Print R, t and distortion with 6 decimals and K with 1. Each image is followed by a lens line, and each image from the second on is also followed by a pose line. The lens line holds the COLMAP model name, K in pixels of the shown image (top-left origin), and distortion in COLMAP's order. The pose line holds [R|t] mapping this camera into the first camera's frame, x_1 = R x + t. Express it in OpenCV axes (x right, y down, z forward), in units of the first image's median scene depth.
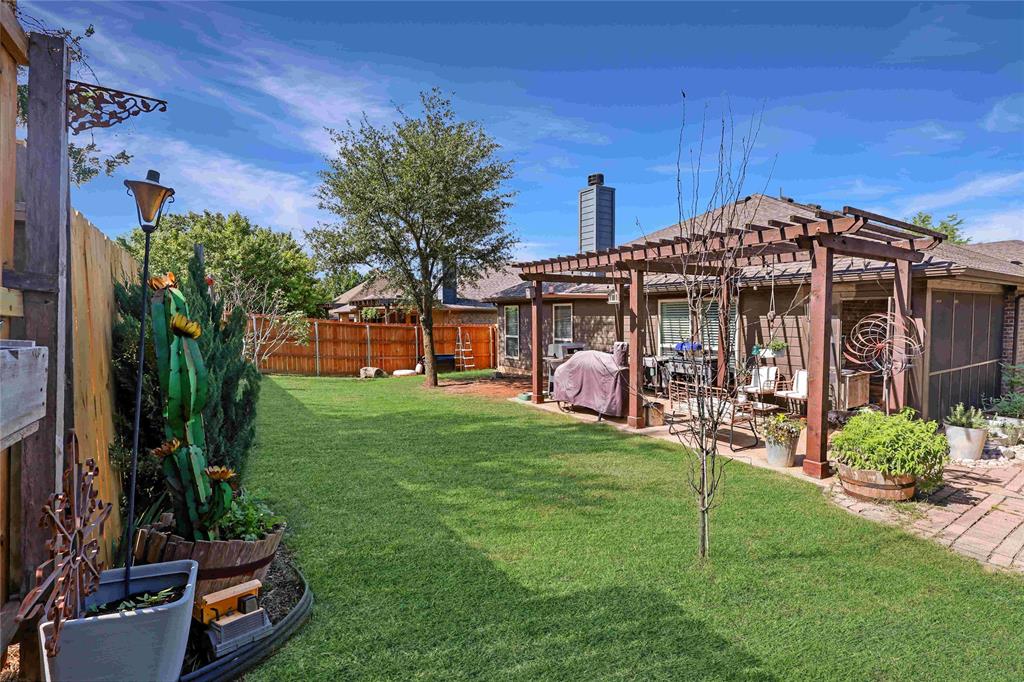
lens RADIAL K [[472.2, 0, 508.7], [0, 472.2, 344.2], [0, 0, 1]] dist [0.000329, 0.000261]
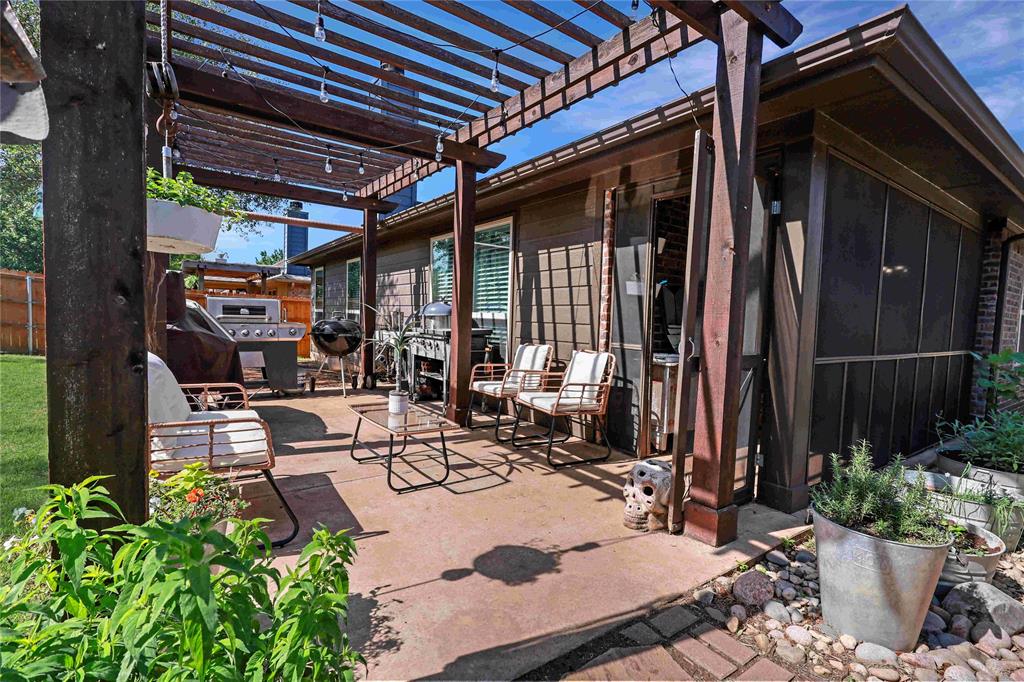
lens RADIAL K [[472.2, 0, 508.7], [0, 472.2, 344.2], [0, 0, 1]] dist [0.000329, 0.000261]
pose [[0.998209, 0.041160, 0.043421, 0.844924], [-0.041013, 0.999149, -0.004284, 0.086430], [-0.043561, 0.002496, 0.999048, 0.839914]]
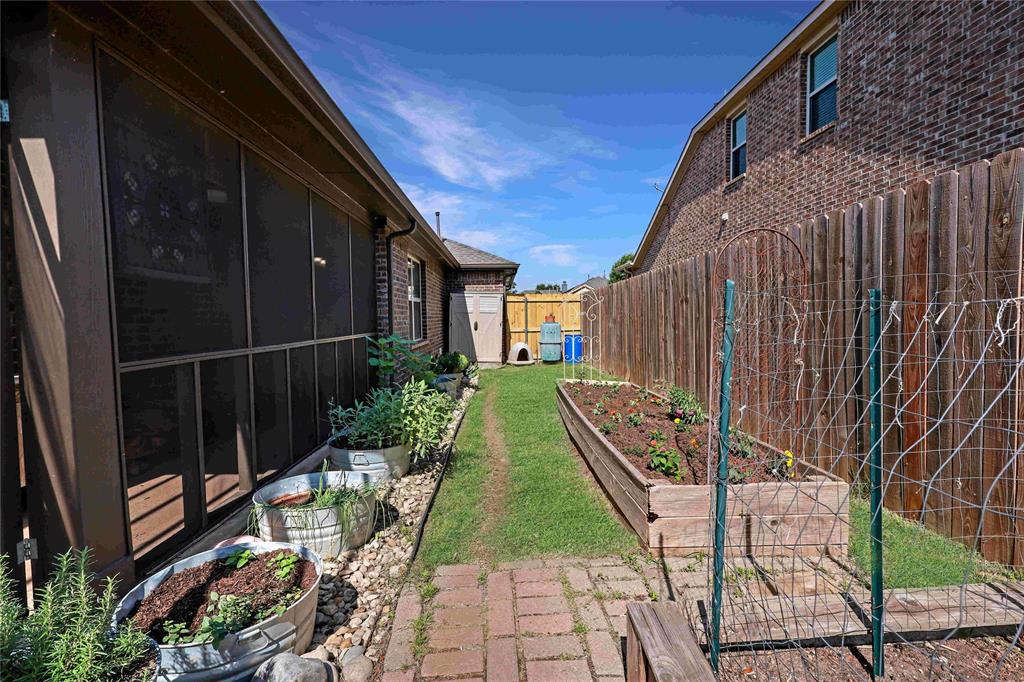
lens RADIAL K [[472.5, 0, 510.1], [0, 472.5, 335.5], [0, 0, 1]] dist [0.001727, 0.001035]
pose [[0.527587, -0.032592, 0.848876, 1.086305], [0.062047, 0.998073, -0.000243, 0.082494], [-0.847232, 0.052799, 0.528593, 0.930879]]
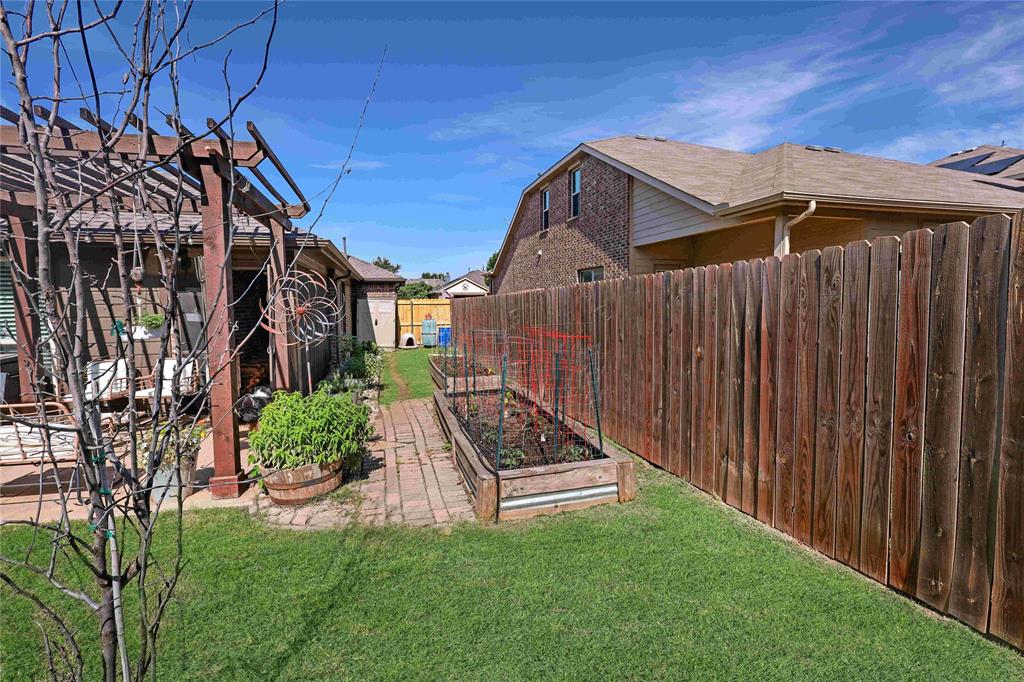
lens RADIAL K [[472.5, 0, 510.1], [0, 472.5, 335.5], [0, 0, 1]] dist [0.001727, 0.001035]
pose [[0.311028, -0.062252, 0.948360, 0.112623], [0.063153, 0.997001, 0.044733, 0.029305], [-0.948300, 0.045979, 0.314027, 0.369168]]
